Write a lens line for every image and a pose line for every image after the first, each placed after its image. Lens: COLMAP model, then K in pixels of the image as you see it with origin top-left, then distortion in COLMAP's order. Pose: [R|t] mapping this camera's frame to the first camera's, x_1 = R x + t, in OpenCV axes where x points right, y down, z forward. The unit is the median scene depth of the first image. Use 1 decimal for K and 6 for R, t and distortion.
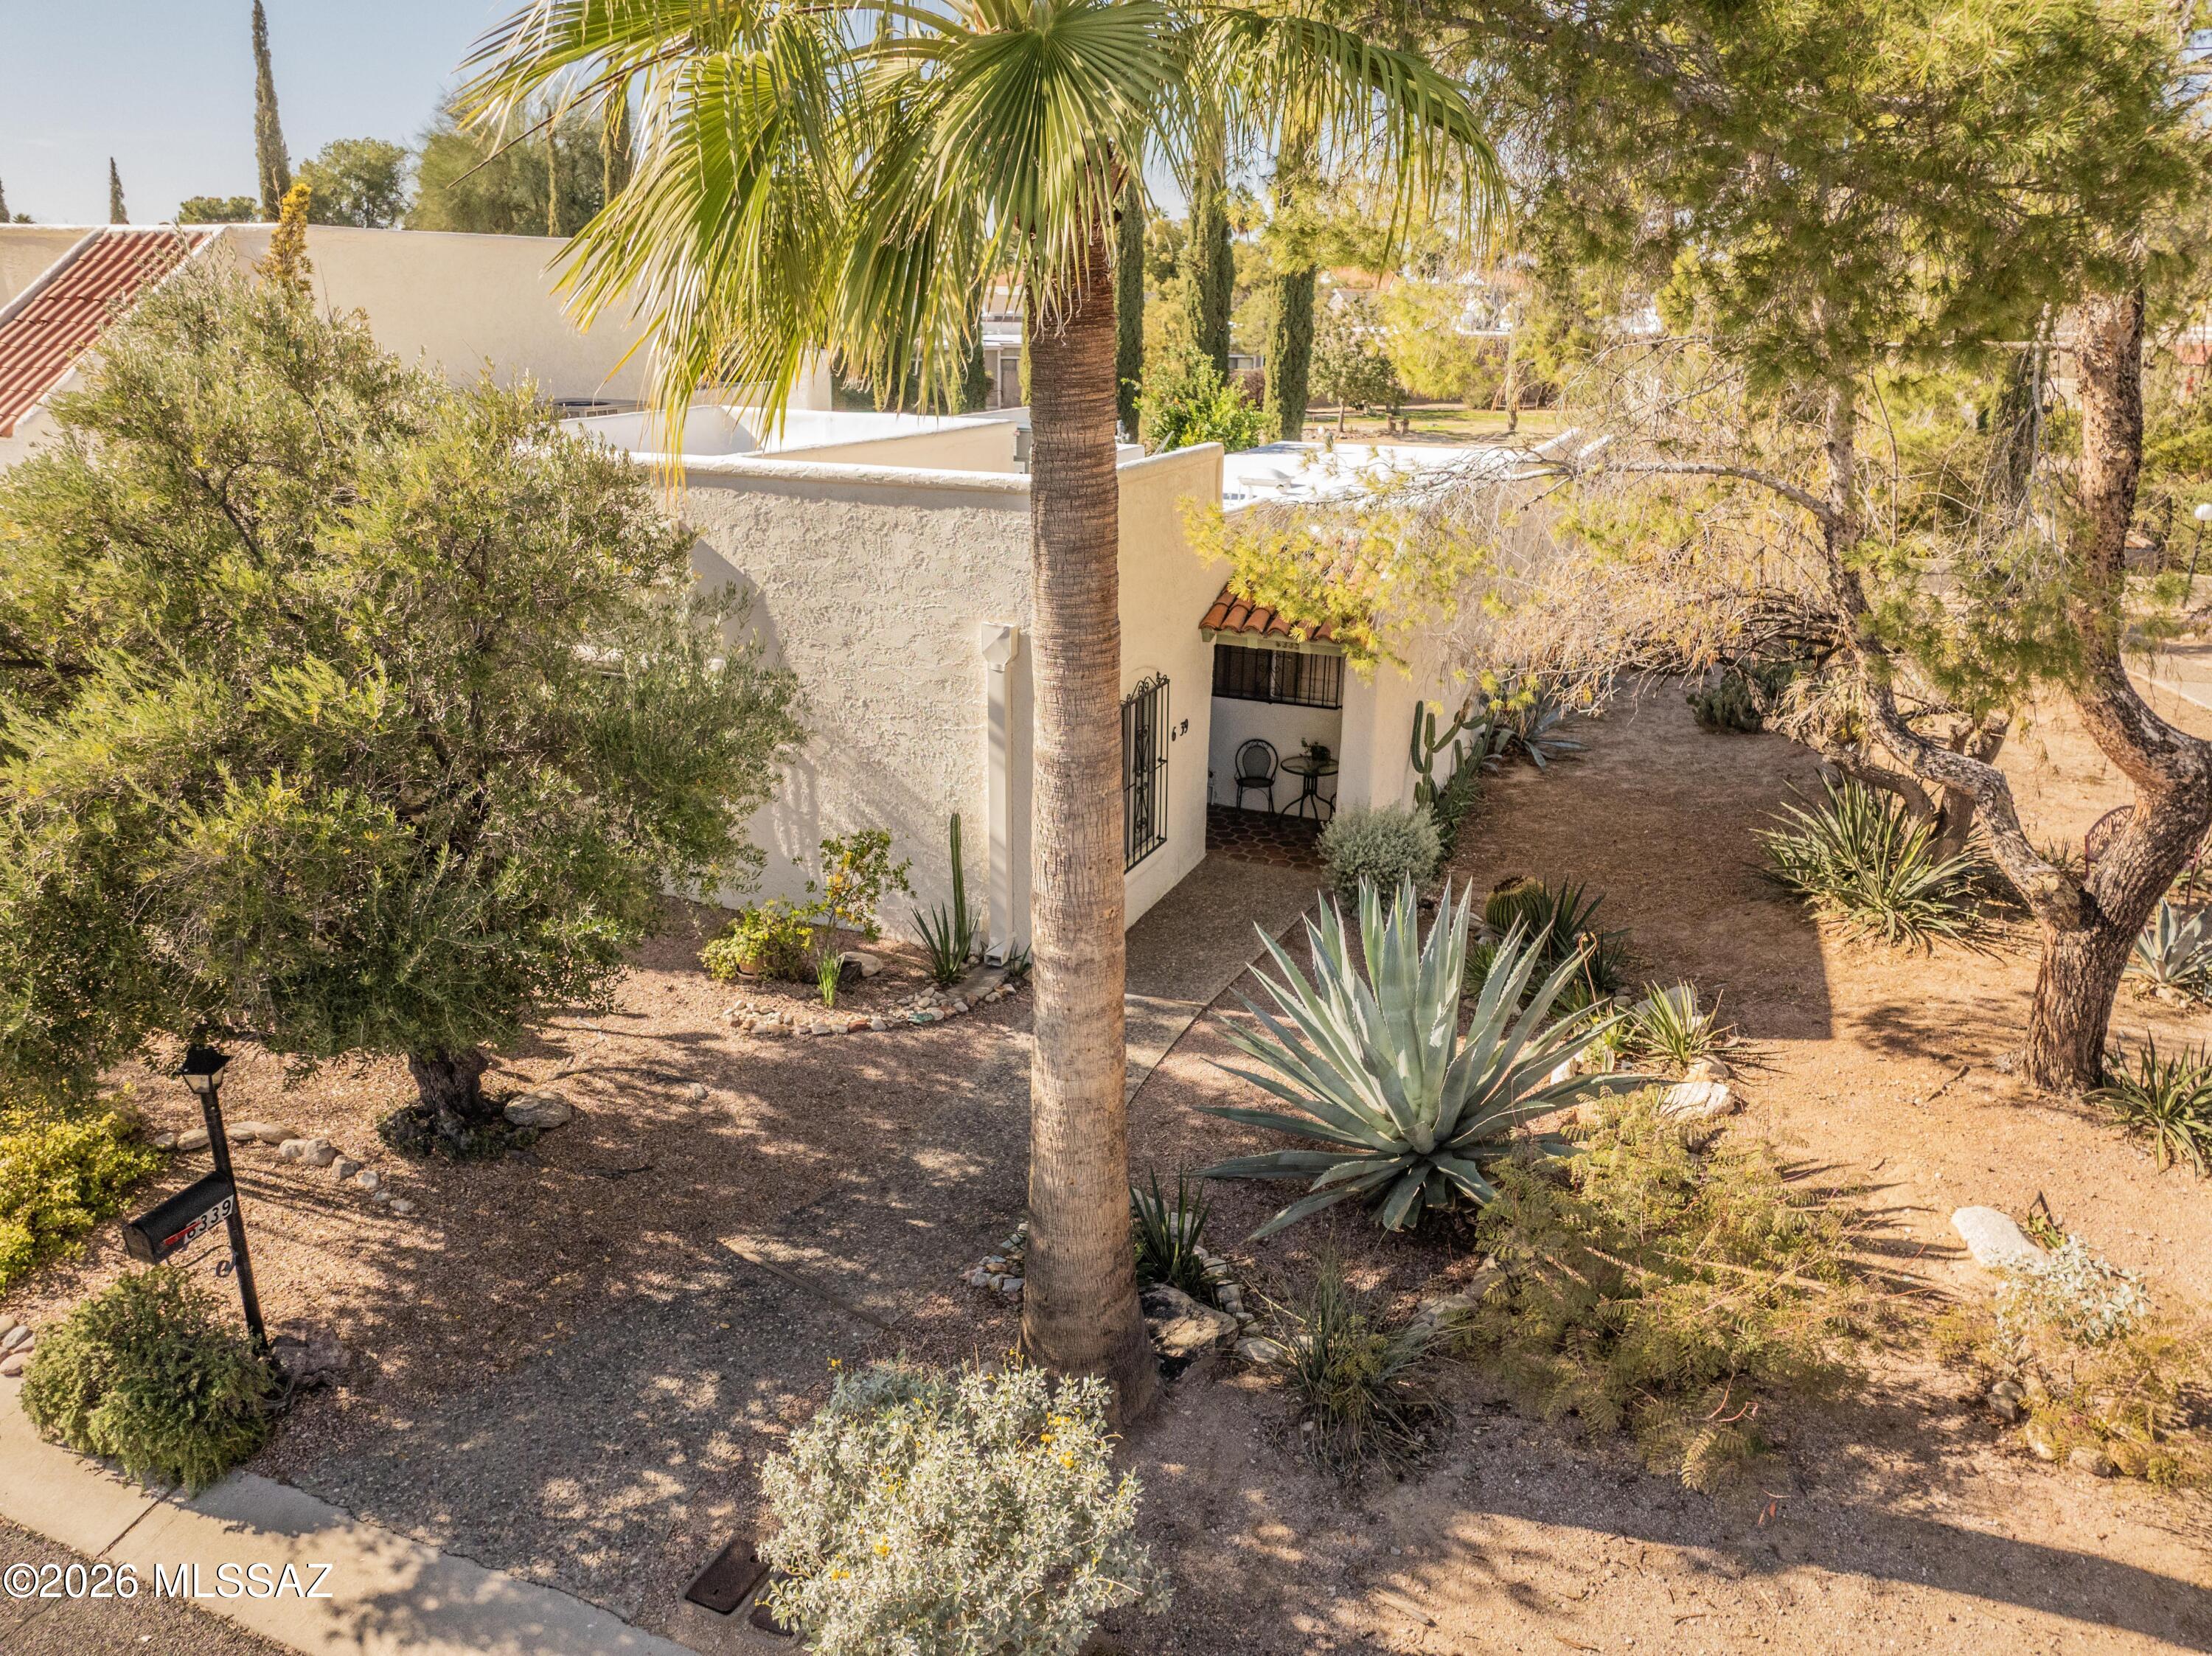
lens RADIAL K [[1567.2, 0, 1105.3], [0, 1567.2, 818.1], [0, 0, 1]] dist [-0.048235, 0.012698]
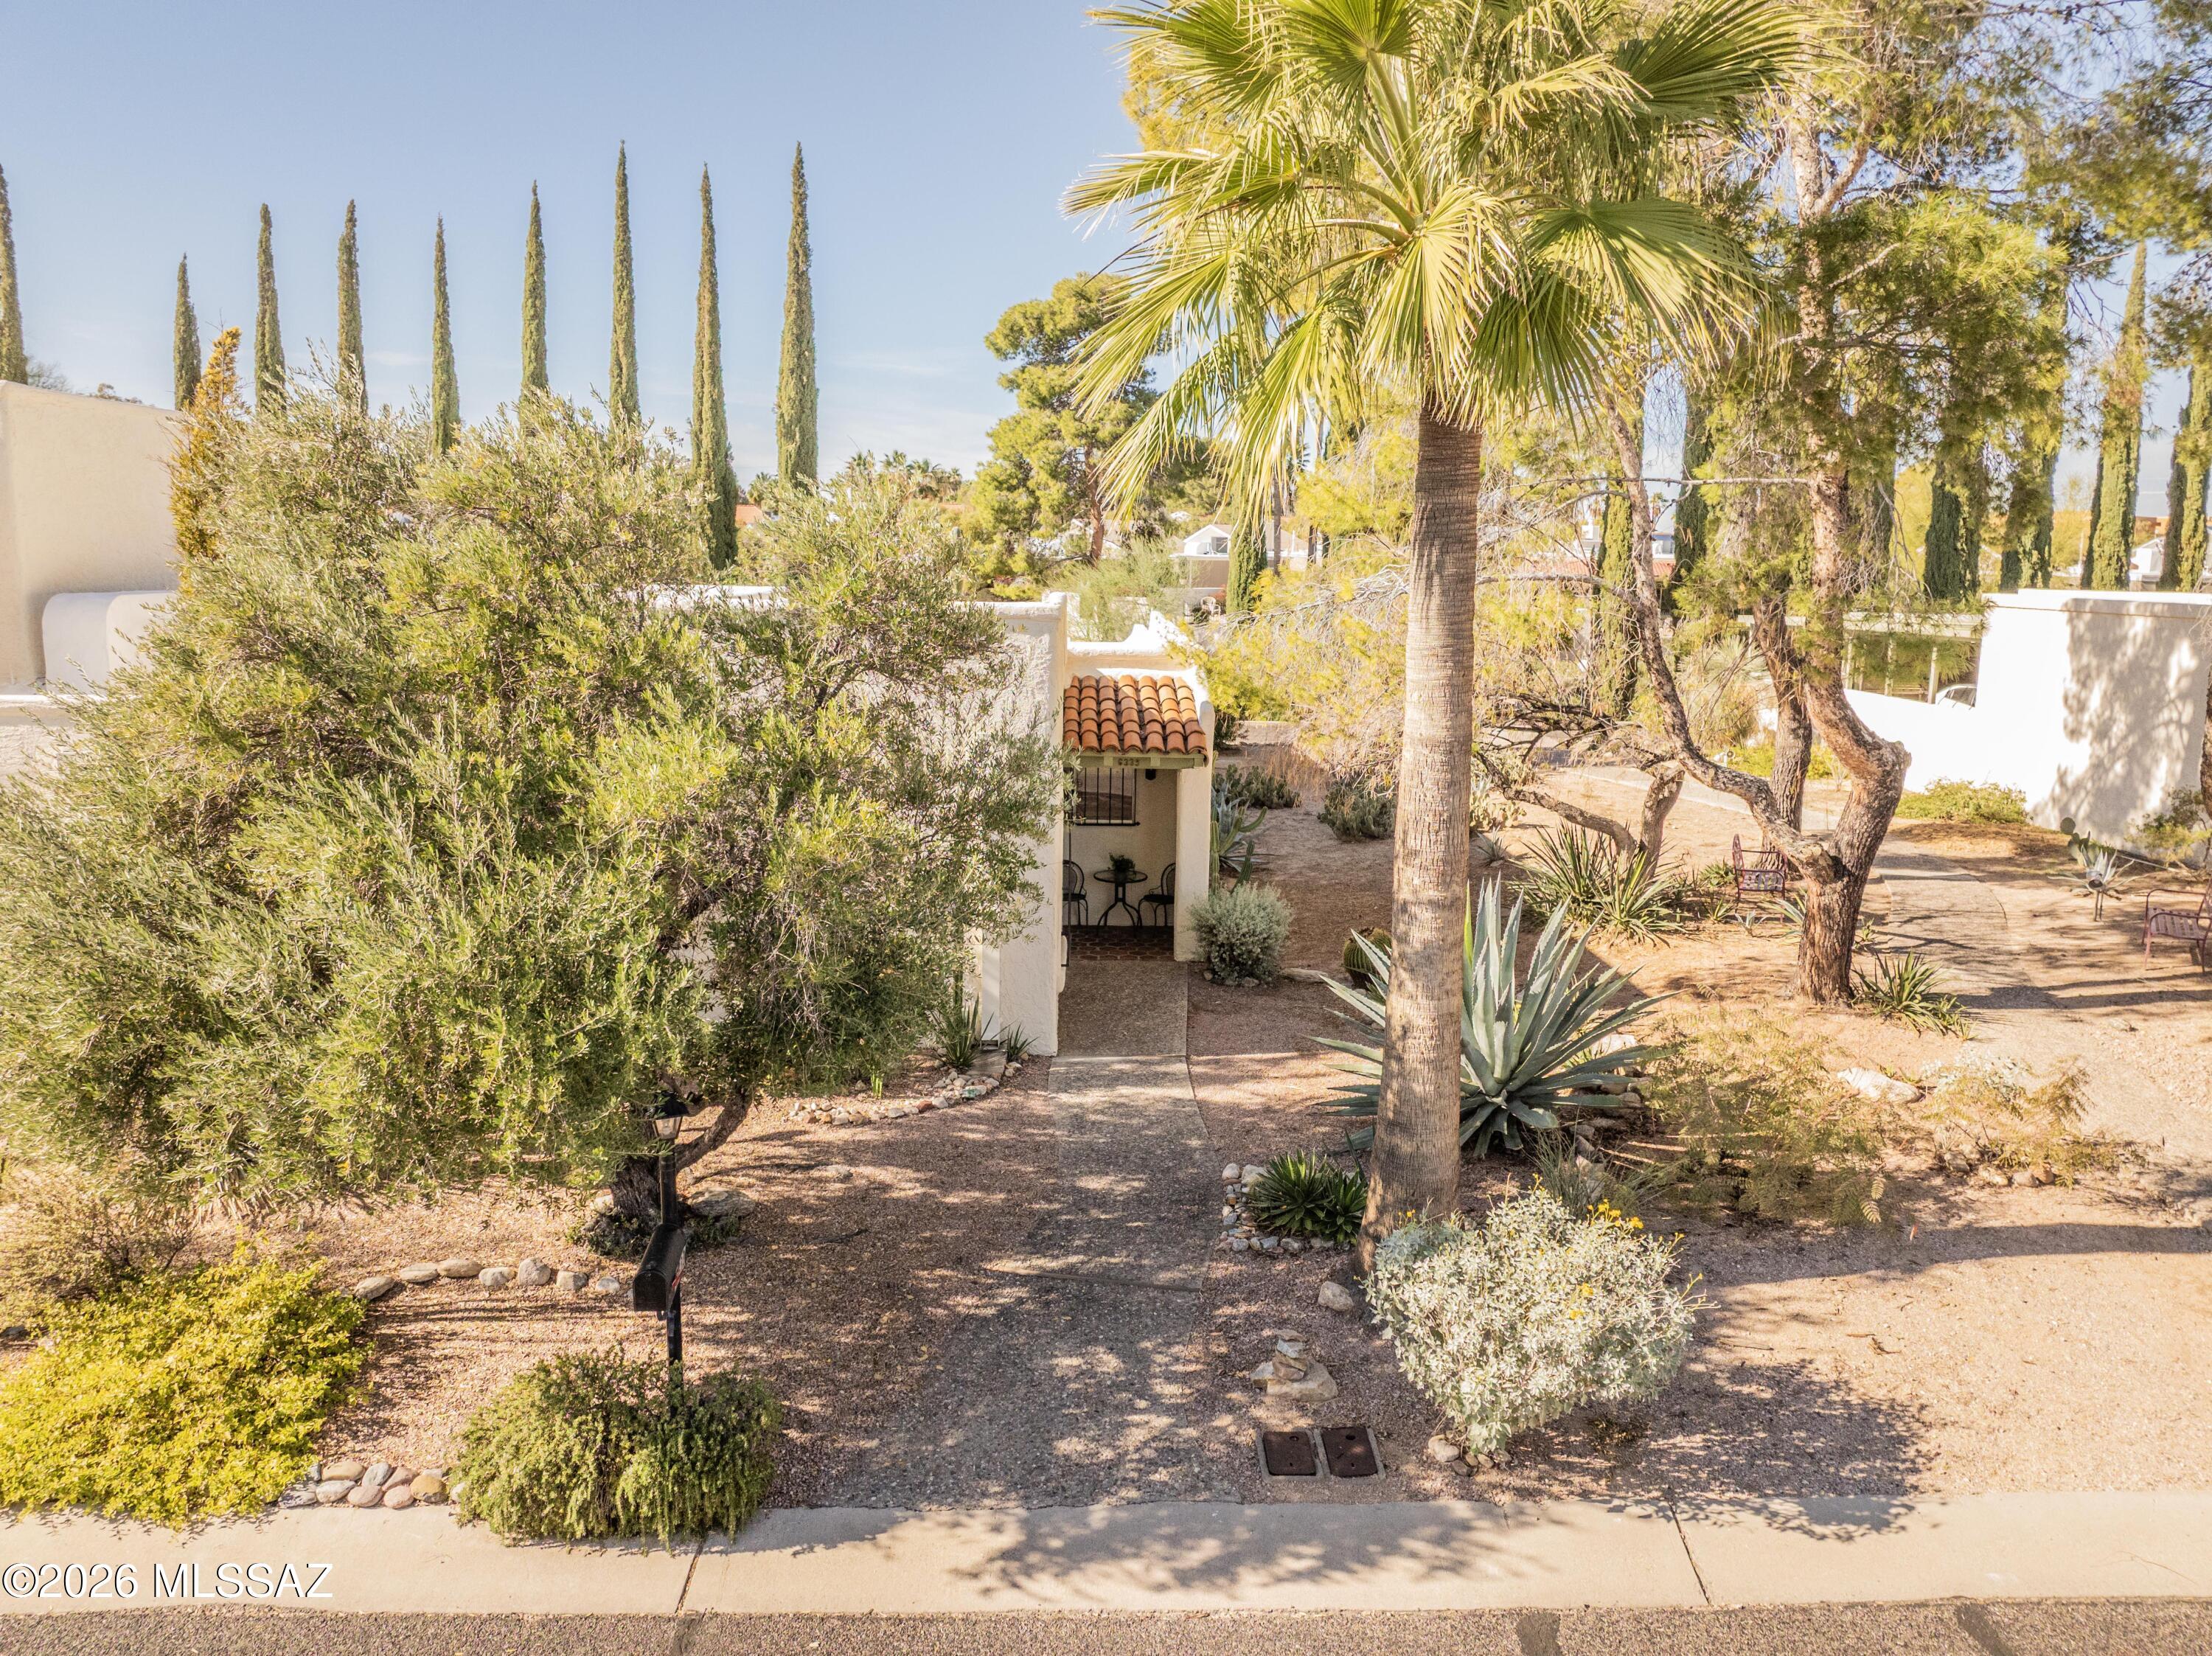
lens RADIAL K [[1567.2, 0, 1098.9], [0, 1567.2, 836.9], [0, 0, 1]] dist [-0.048235, 0.012698]
pose [[0.911493, -0.071385, 0.405073, -0.652352], [0.126496, 0.985746, -0.110925, 0.119148], [-0.391381, 0.152348, 0.907530, -0.056837]]
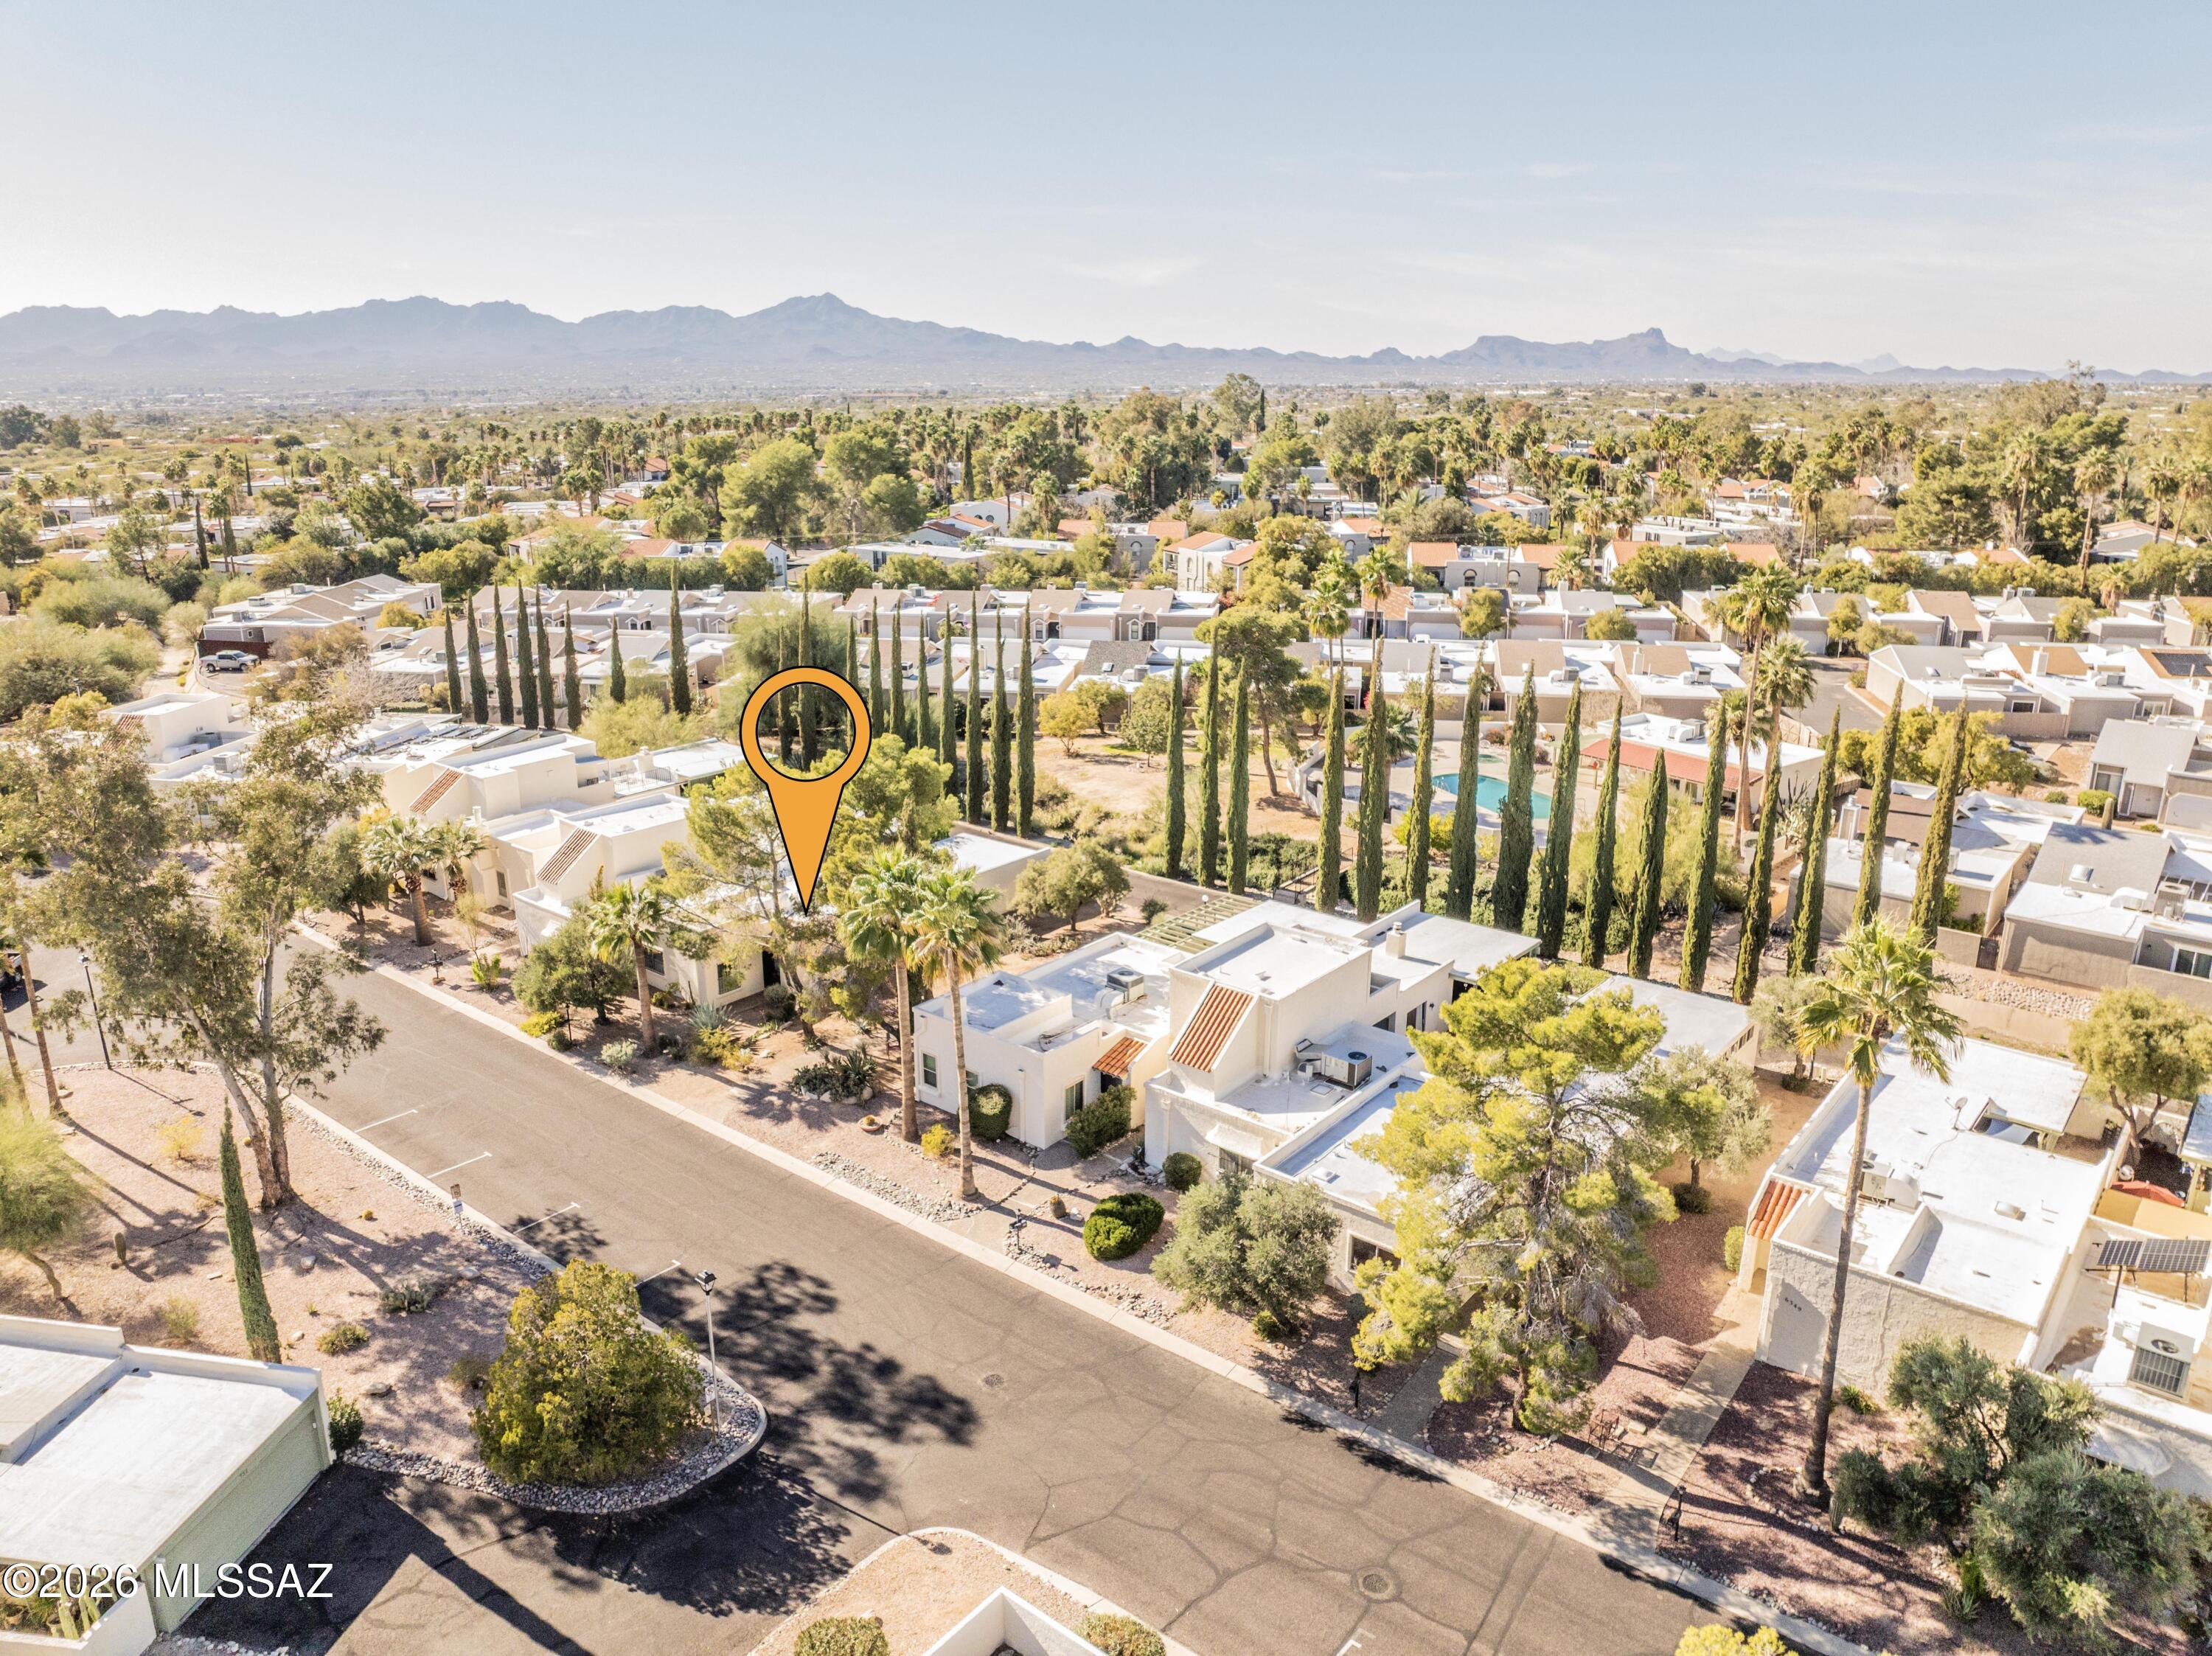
lens RADIAL K [[1567.2, 0, 1103.8], [0, 1567.2, 819.4], [0, 0, 1]] dist [-0.048235, 0.012698]
pose [[0.957729, 0.077264, -0.277104, 4.491987], [-0.086113, 0.996087, -0.019888, -0.945700], [0.274483, 0.042909, 0.960634, -6.413841]]
